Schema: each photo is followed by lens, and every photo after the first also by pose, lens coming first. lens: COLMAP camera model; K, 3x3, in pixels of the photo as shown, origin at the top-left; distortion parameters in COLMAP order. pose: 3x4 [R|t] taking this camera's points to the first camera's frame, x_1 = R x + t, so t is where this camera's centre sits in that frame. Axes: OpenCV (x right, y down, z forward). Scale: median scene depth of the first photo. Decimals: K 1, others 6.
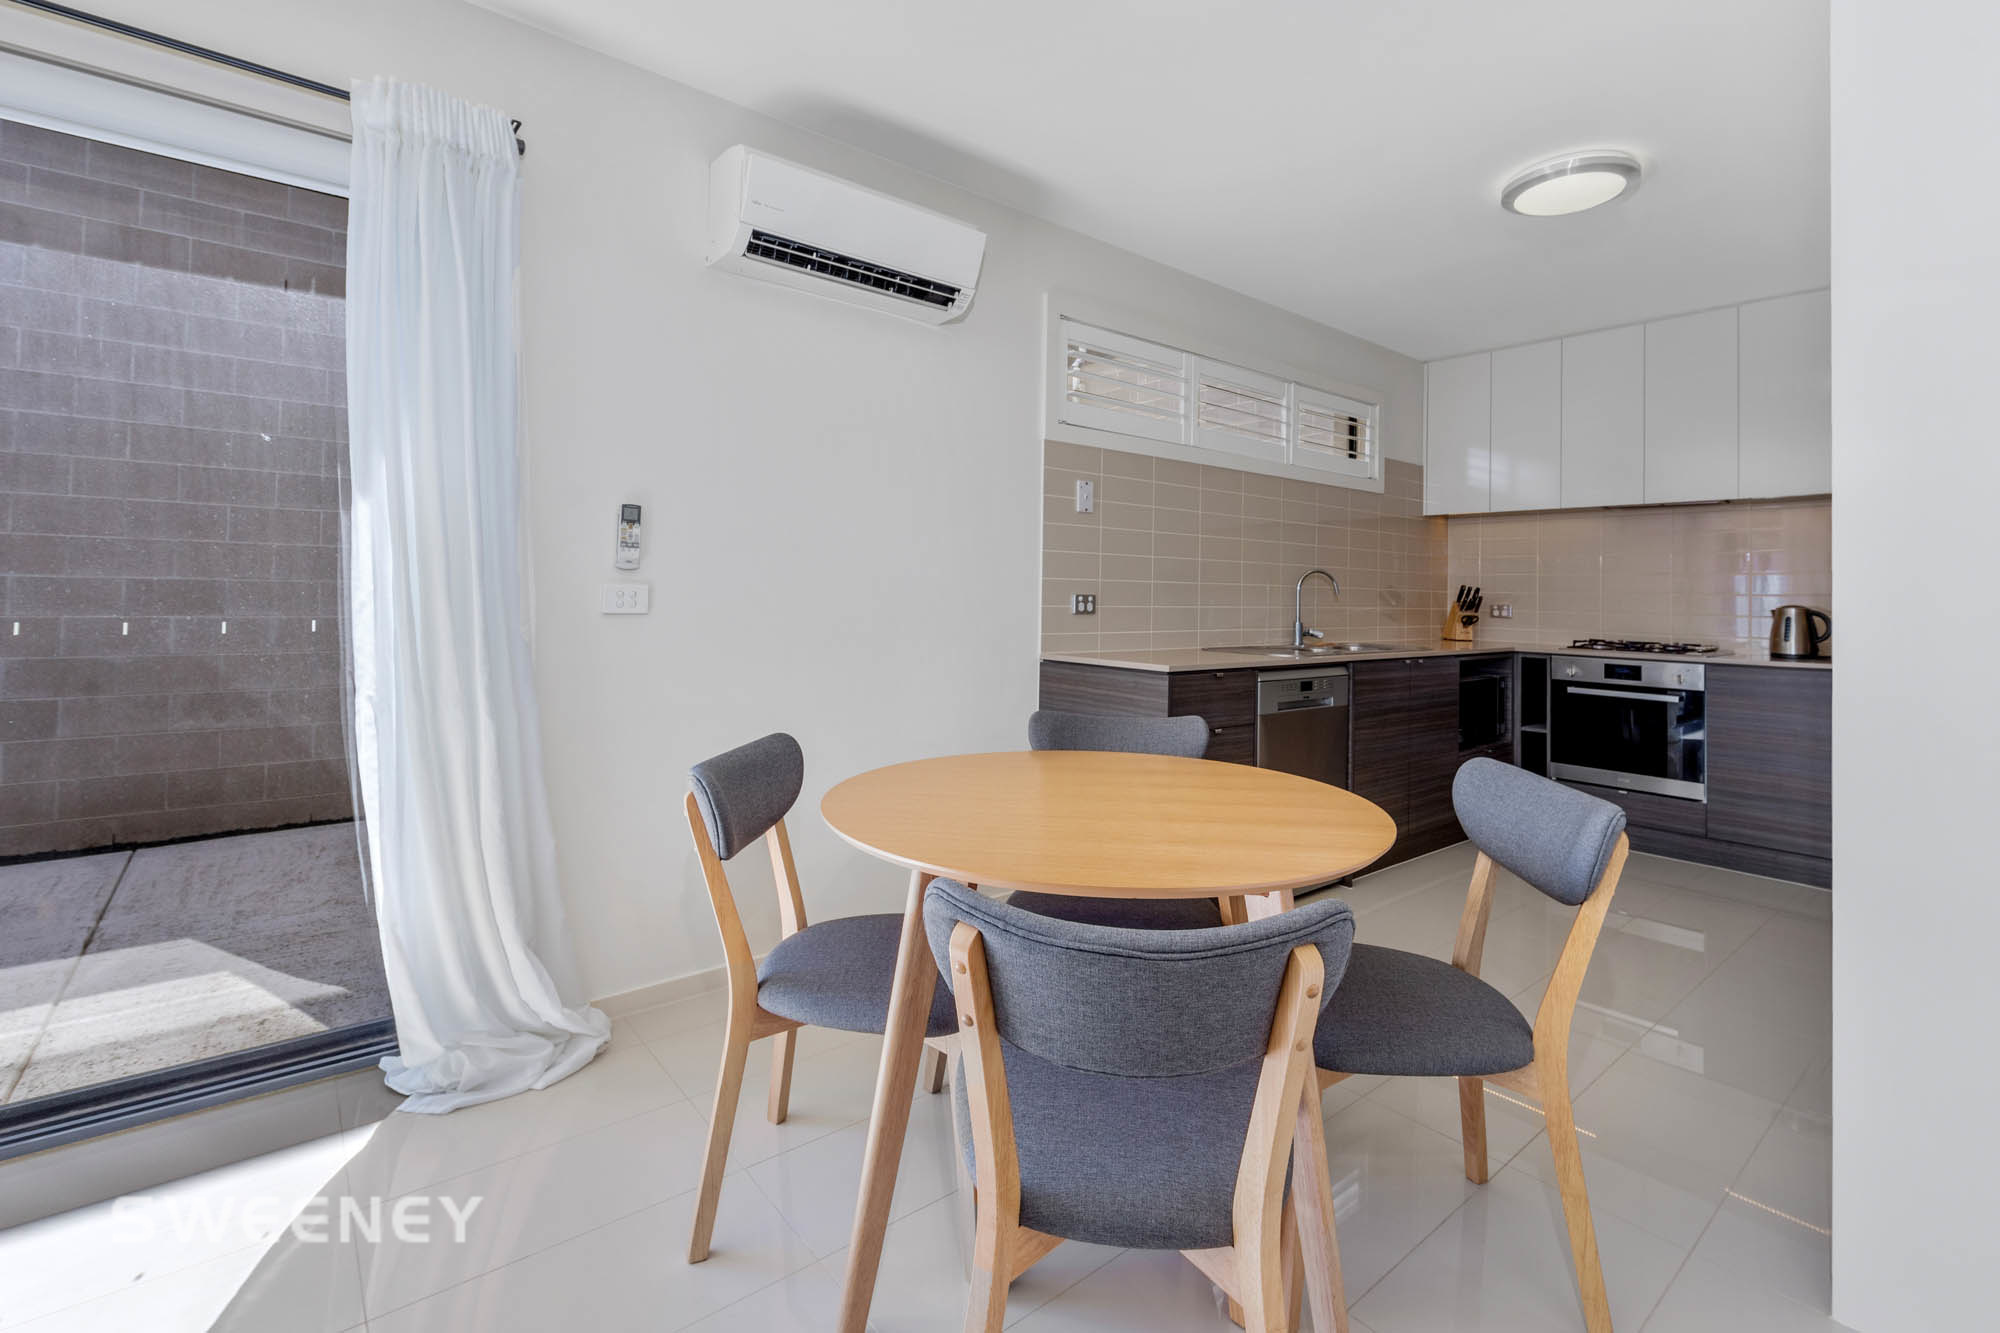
lens RADIAL K [[864.8, 0, 992.9], [0, 864.8, 576.5], [0, 0, 1]] dist [-0.000696, -0.000105]
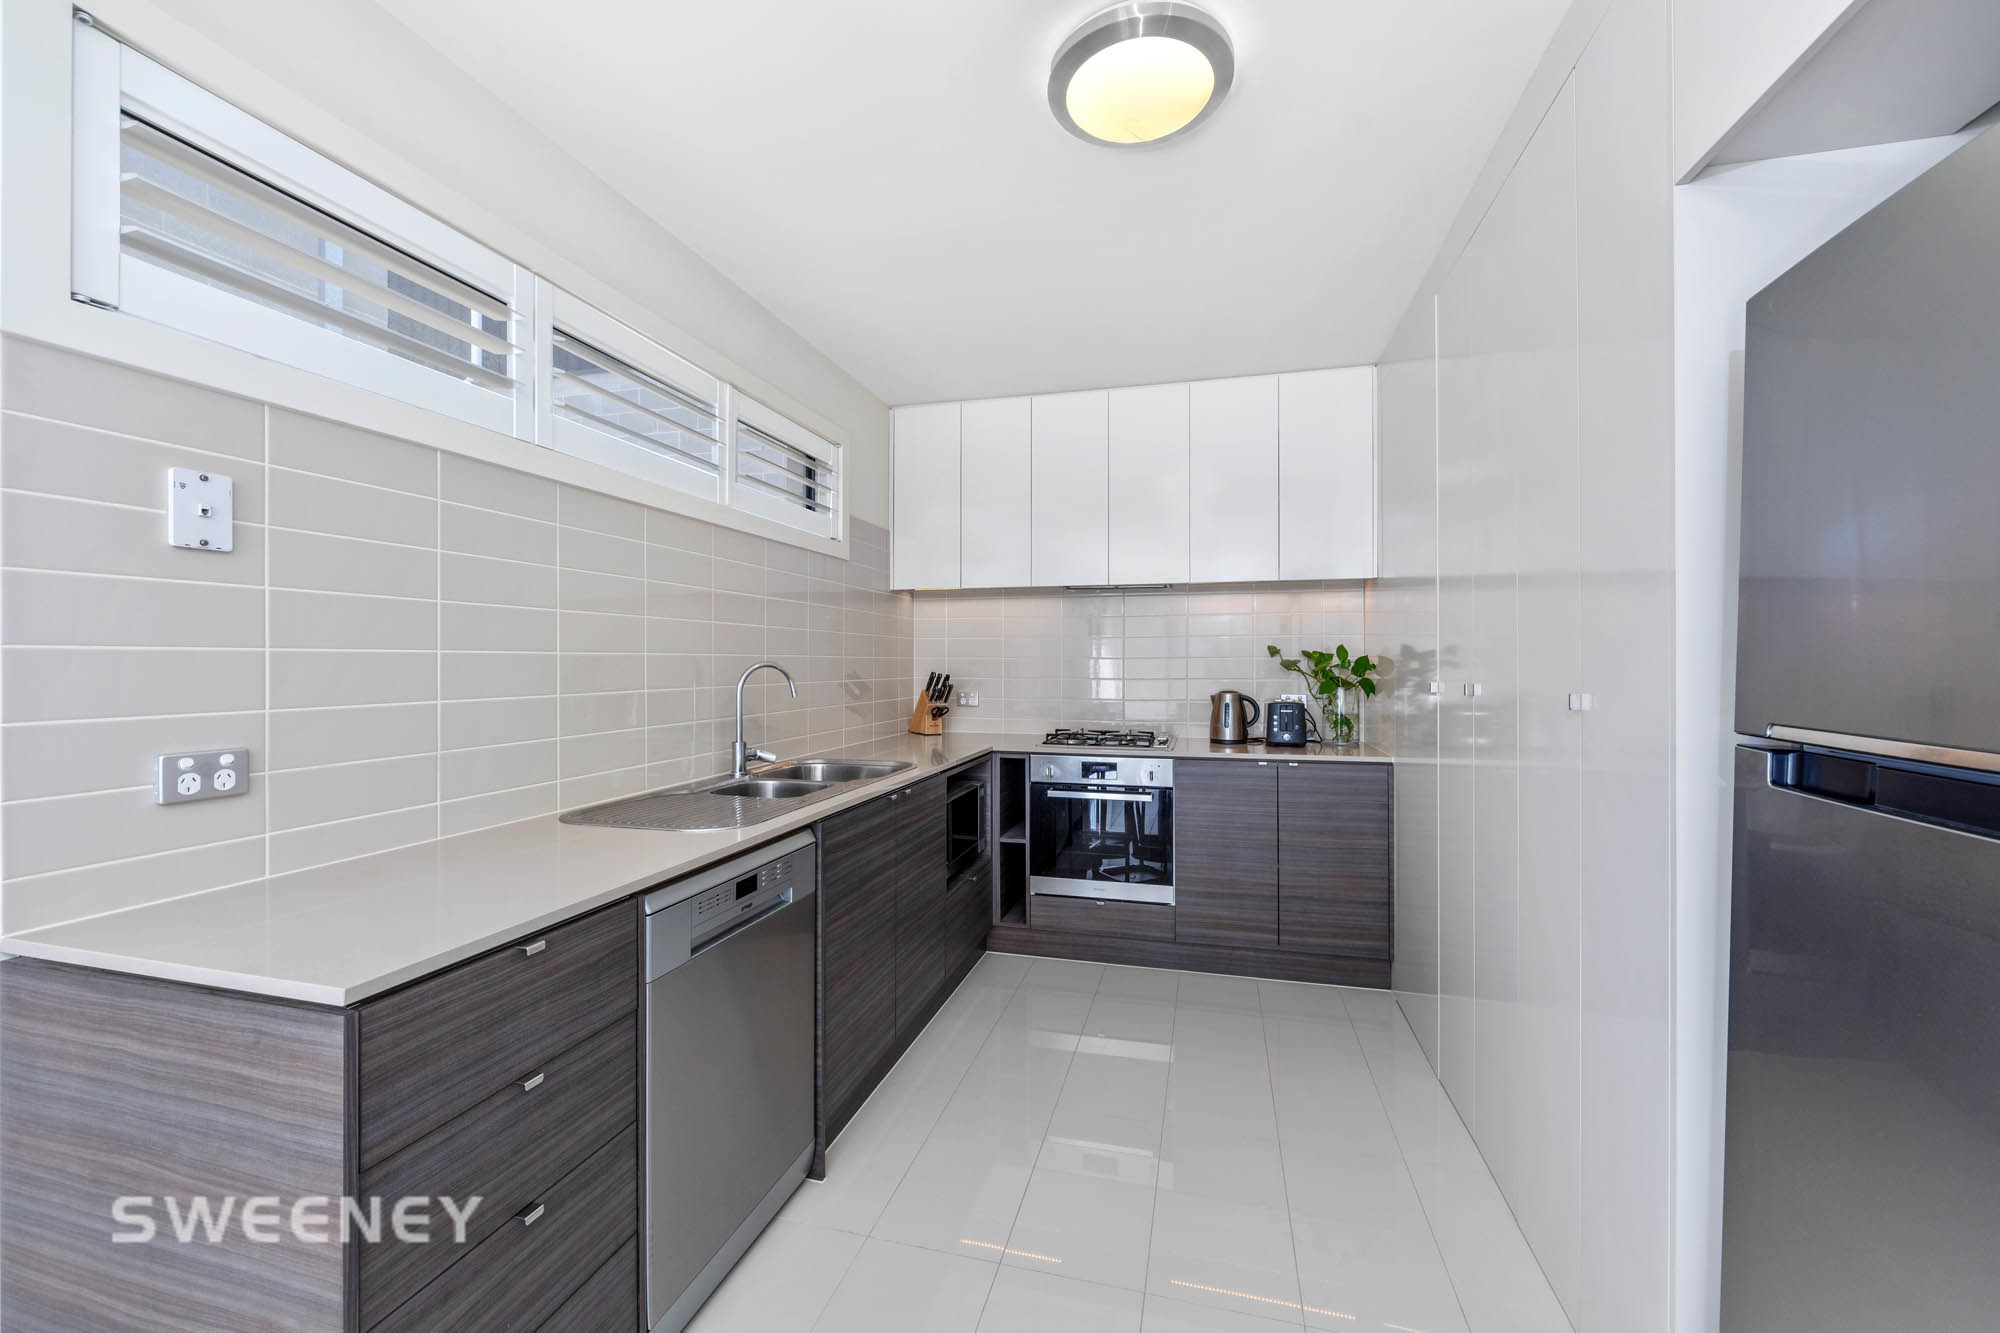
lens RADIAL K [[802.5, 0, 1000.0], [0, 802.5, 666.5], [0, 0, 1]] dist [-0.001213, -0.000165]
pose [[0.804617, -0.022575, 0.593364, 0.147878], [0.006263, 0.999544, 0.029535, -0.022637], [-0.593761, -0.020048, 0.804392, 0.380872]]
